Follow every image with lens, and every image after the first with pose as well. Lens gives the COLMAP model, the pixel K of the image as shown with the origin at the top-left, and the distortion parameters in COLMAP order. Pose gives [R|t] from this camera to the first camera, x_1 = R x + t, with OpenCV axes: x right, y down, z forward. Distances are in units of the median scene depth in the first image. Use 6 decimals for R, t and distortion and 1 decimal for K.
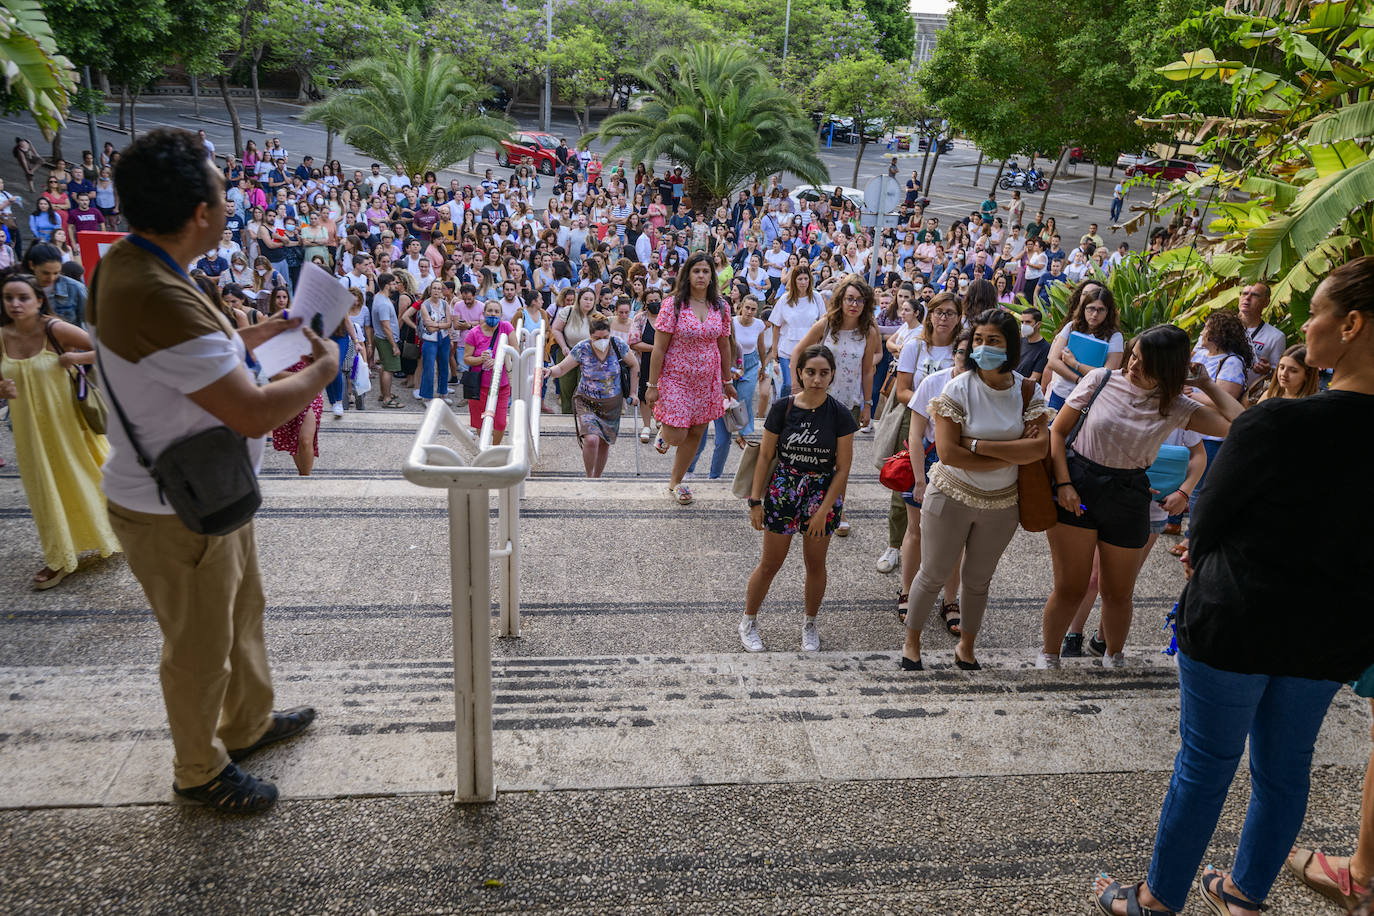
lens RADIAL K [[1023.0, 0, 705.1], [0, 1023.0, 422.2], [0, 0, 1]] dist [0.003551, 0.003854]
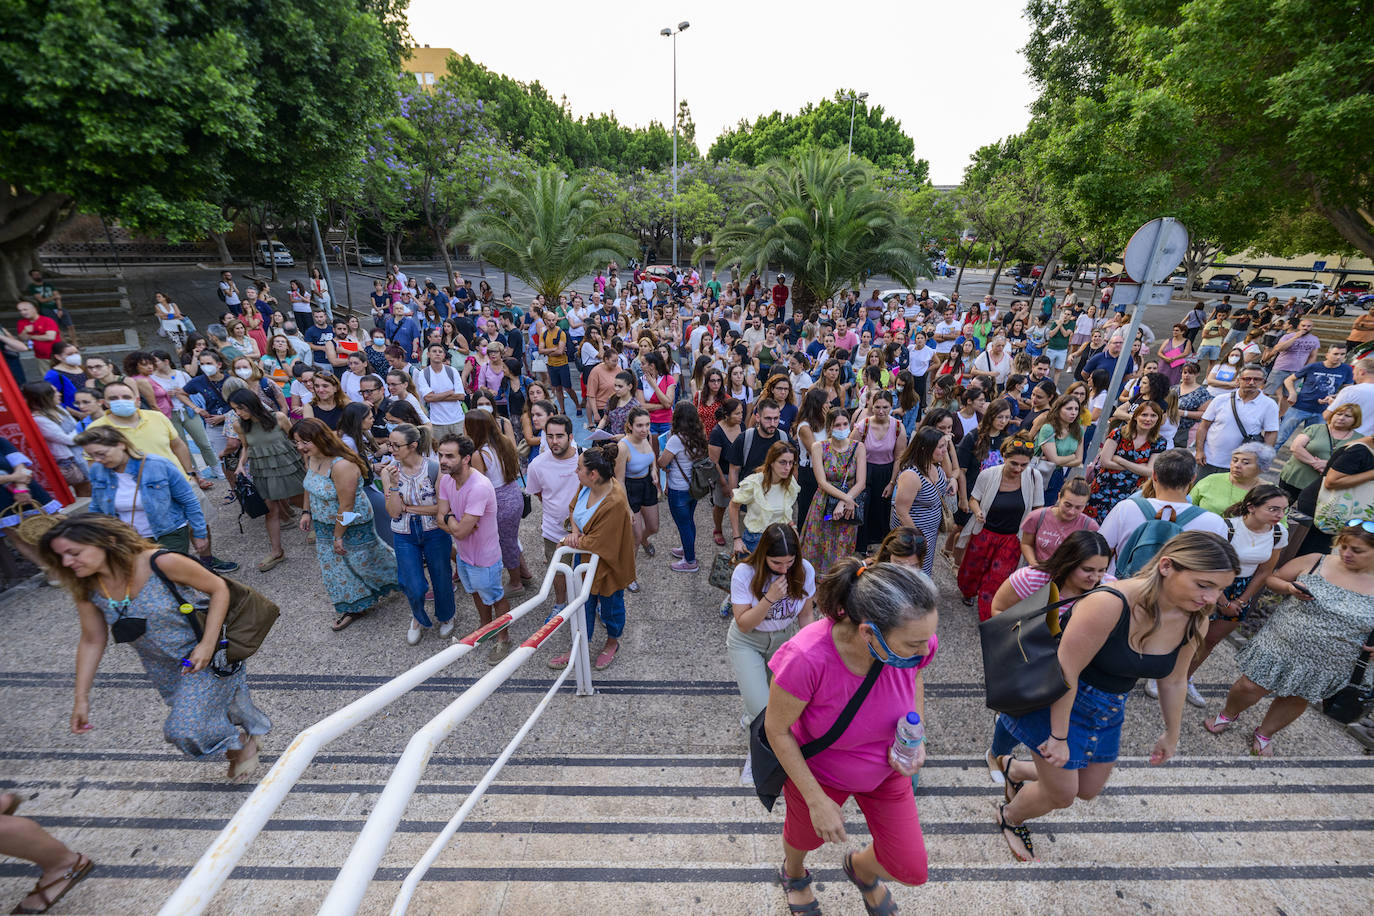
lens RADIAL K [[531.1, 0, 703.1], [0, 531.1, 471.1], [0, 0, 1]] dist [-0.001163, -0.000592]
pose [[0.992292, -0.001664, -0.123910, -0.045070], [0.008769, 0.998346, 0.056822, -0.075009], [0.123611, -0.057471, 0.990665, 0.440014]]
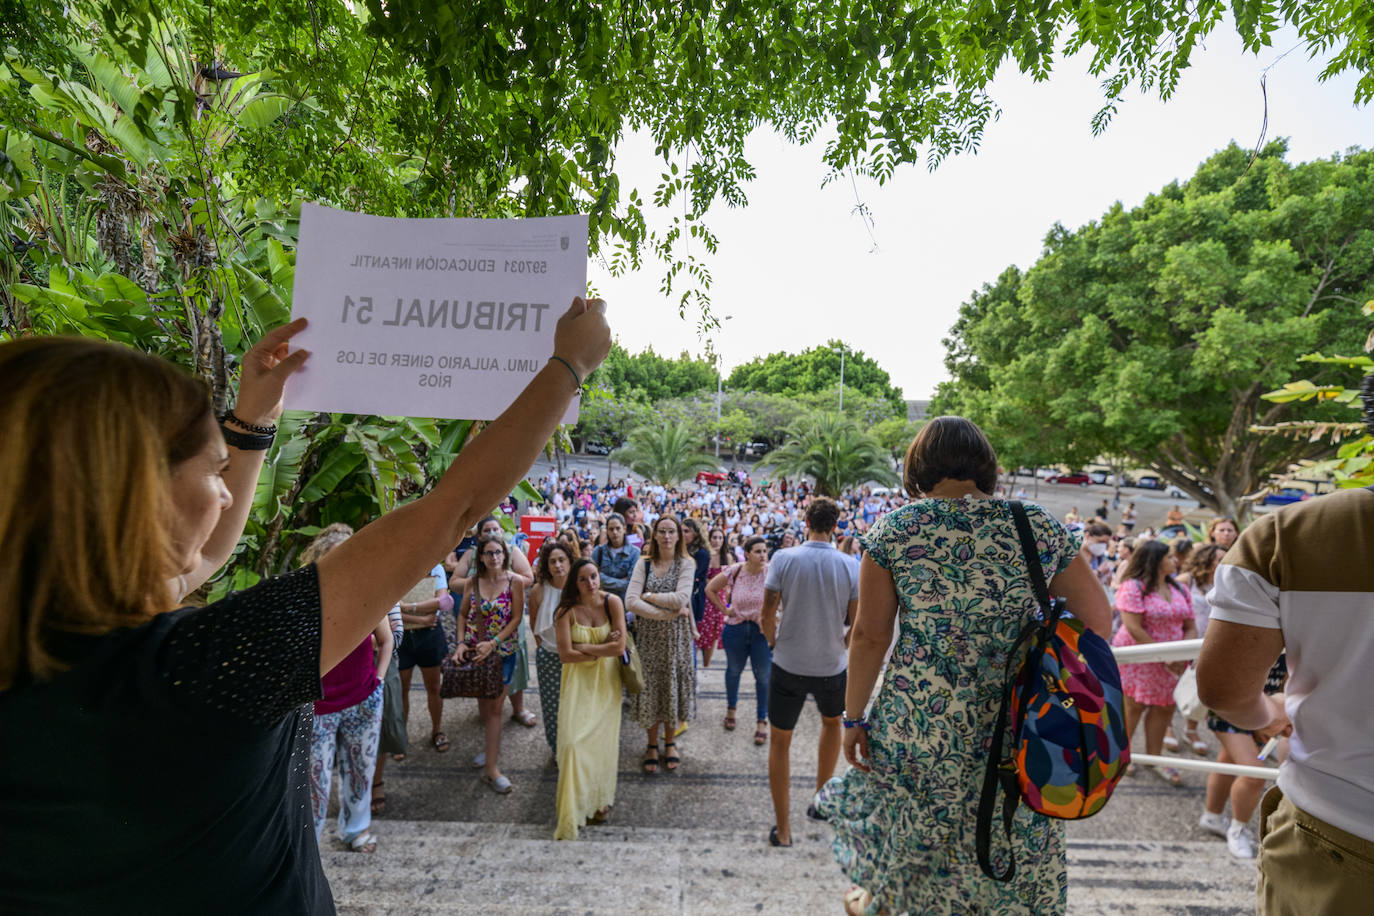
lens RADIAL K [[560.0, 0, 687.2], [0, 560.0, 484.2], [0, 0, 1]] dist [-0.001470, -0.001155]
pose [[0.990836, -0.020016, -0.133576, -0.114290], [-0.013448, 0.969426, -0.245016, -0.001611], [0.134396, 0.244567, 0.960273, 0.048690]]
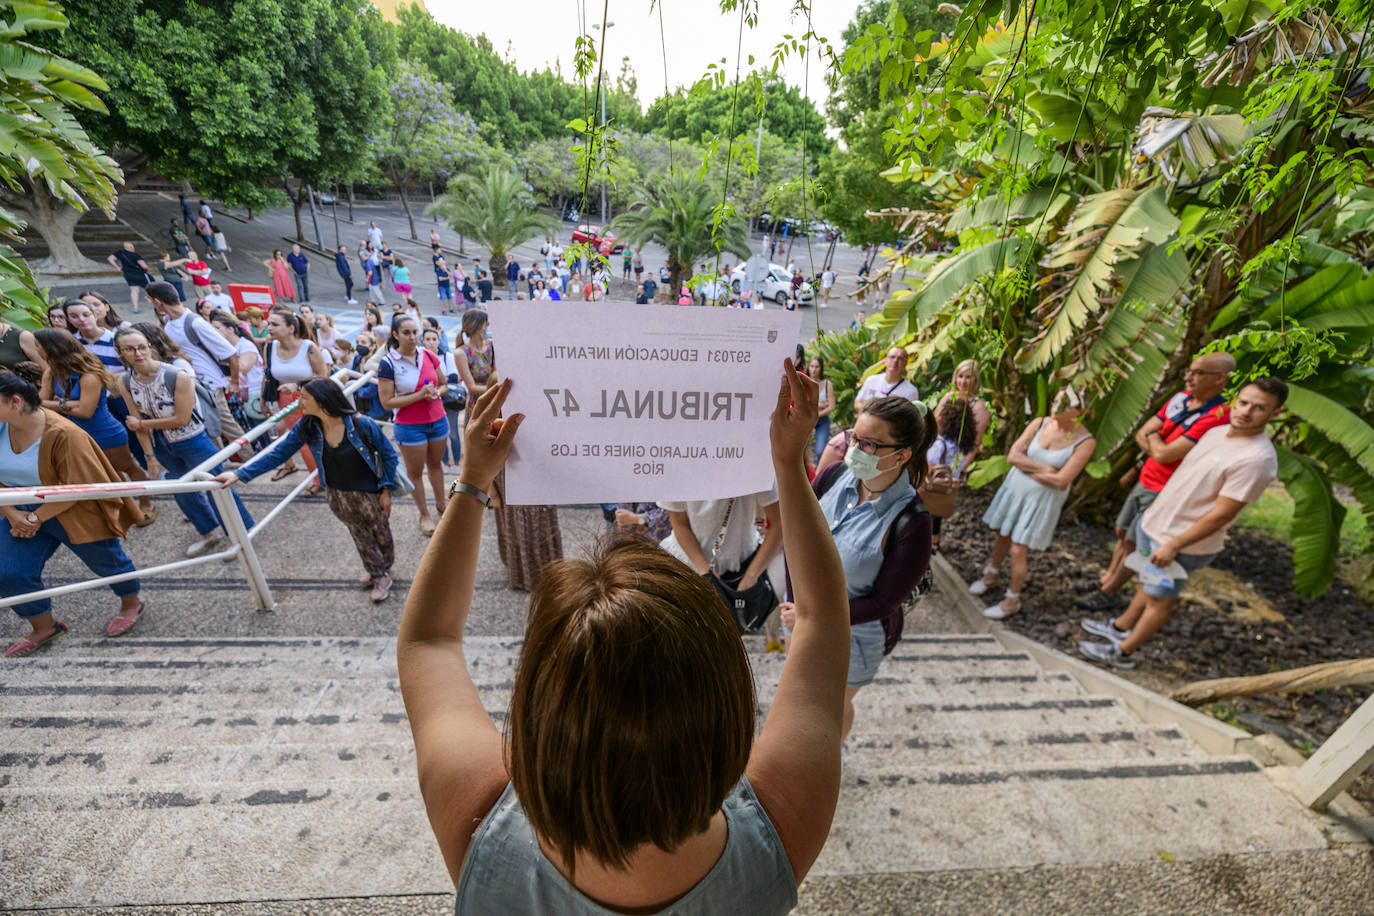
lens RADIAL K [[560.0, 0, 711.0], [0, 560.0, 481.5], [0, 0, 1]] dist [-0.001470, -0.001155]
pose [[0.998826, 0.032403, -0.036007, 0.101136], [-0.026828, 0.988953, 0.145779, -0.018676], [0.040333, -0.144642, 0.988662, 0.082850]]
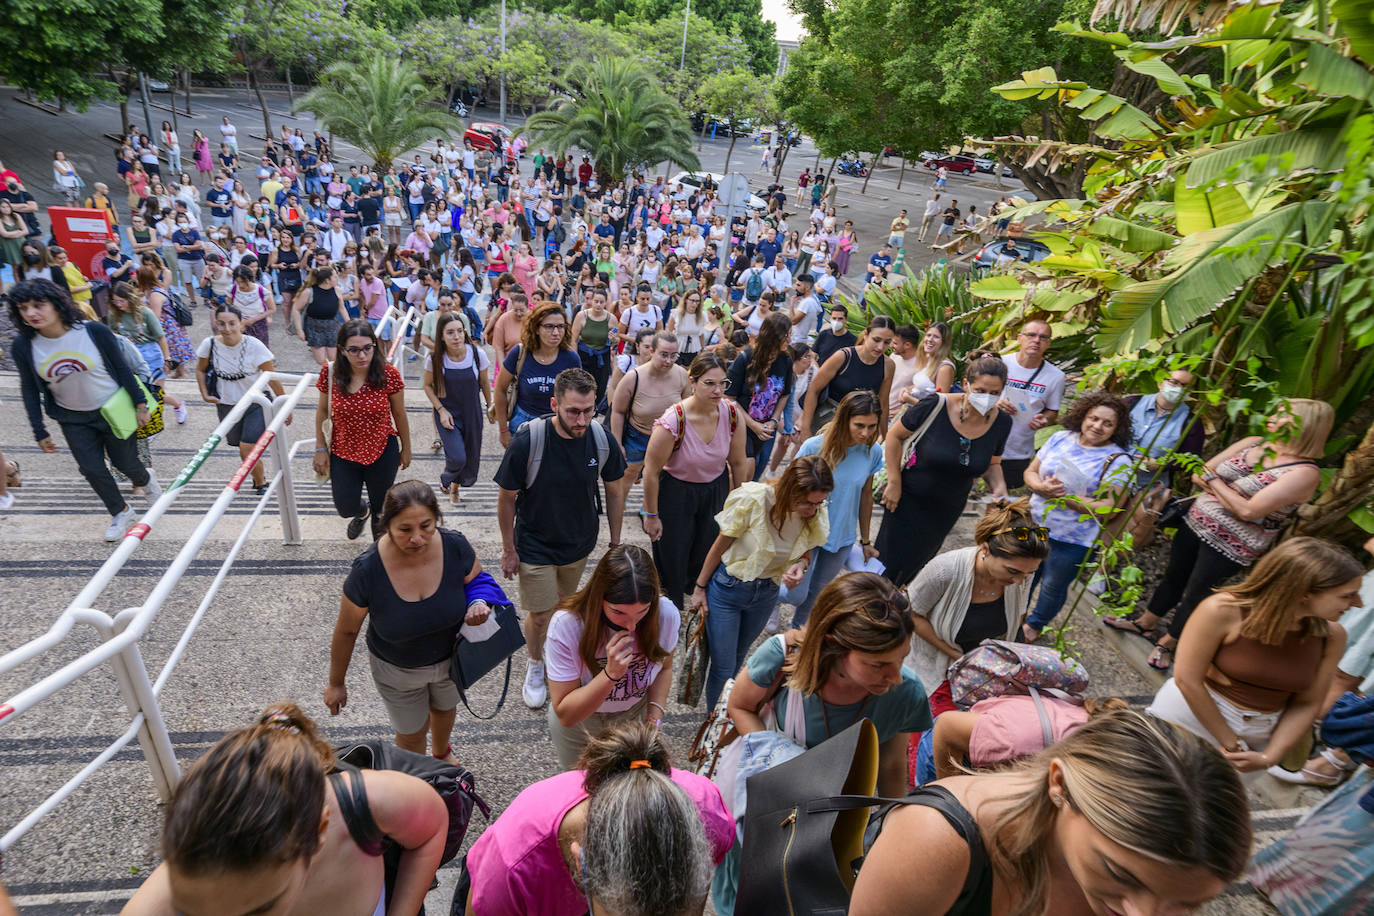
lens RADIAL K [[663.7, 0, 628.0], [0, 663.7, 398.6], [0, 0, 1]] dist [-0.001158, -0.000649]
pose [[0.999594, 0.028343, -0.002834, 0.040037], [-0.027818, 0.992764, 0.116815, -0.044277], [0.006124, -0.116688, 0.993150, 0.129543]]
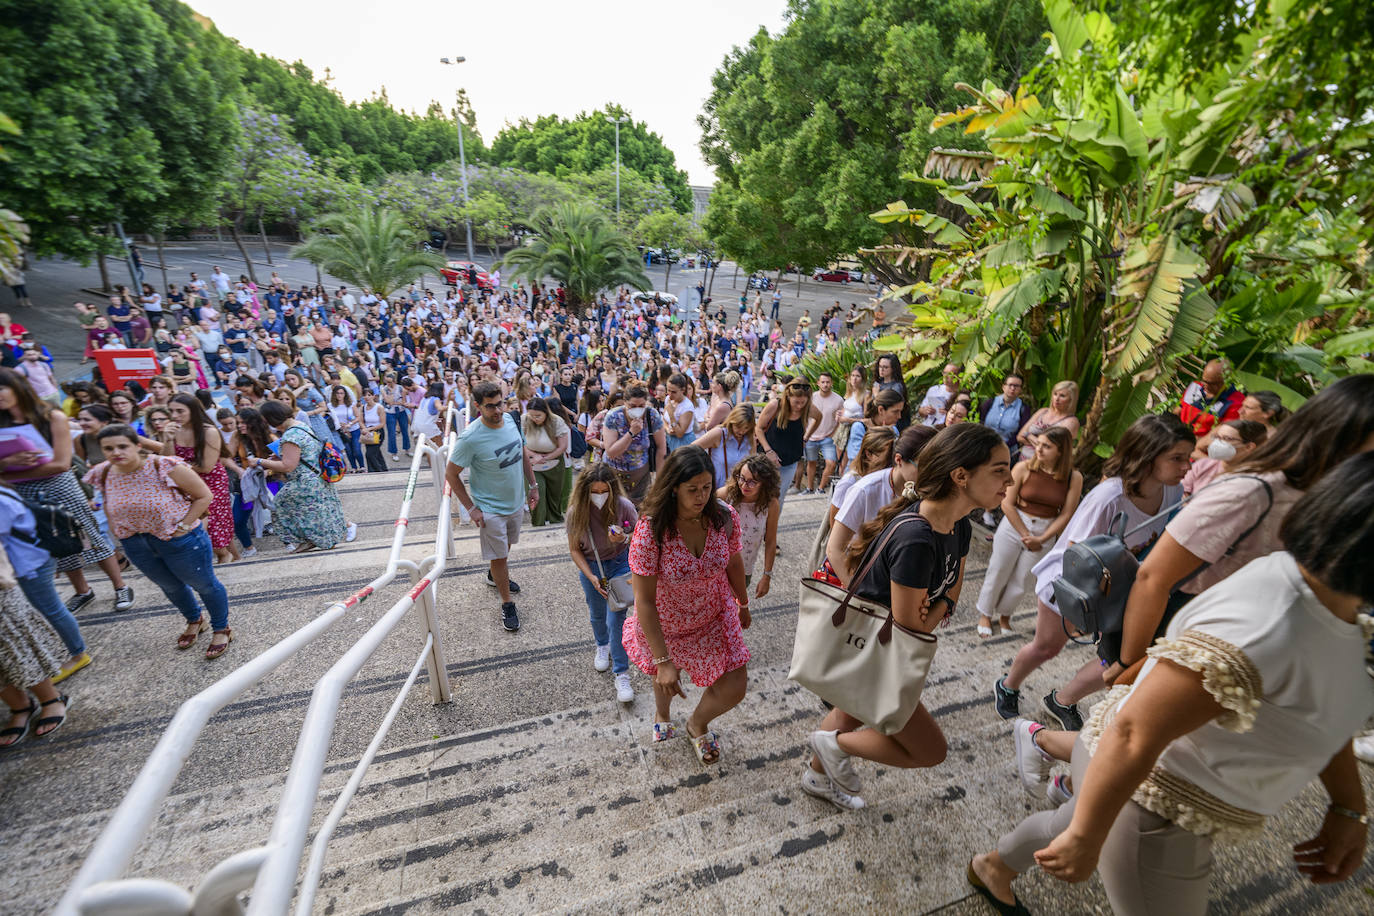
lens RADIAL K [[560.0, 0, 701.5], [0, 560.0, 477.5], [0, 0, 1]] dist [-0.001470, -0.001155]
pose [[0.978239, -0.091585, 0.186172, 0.002443], [0.072743, 0.991740, 0.105643, -0.025348], [-0.194310, -0.089801, 0.976821, 0.079034]]
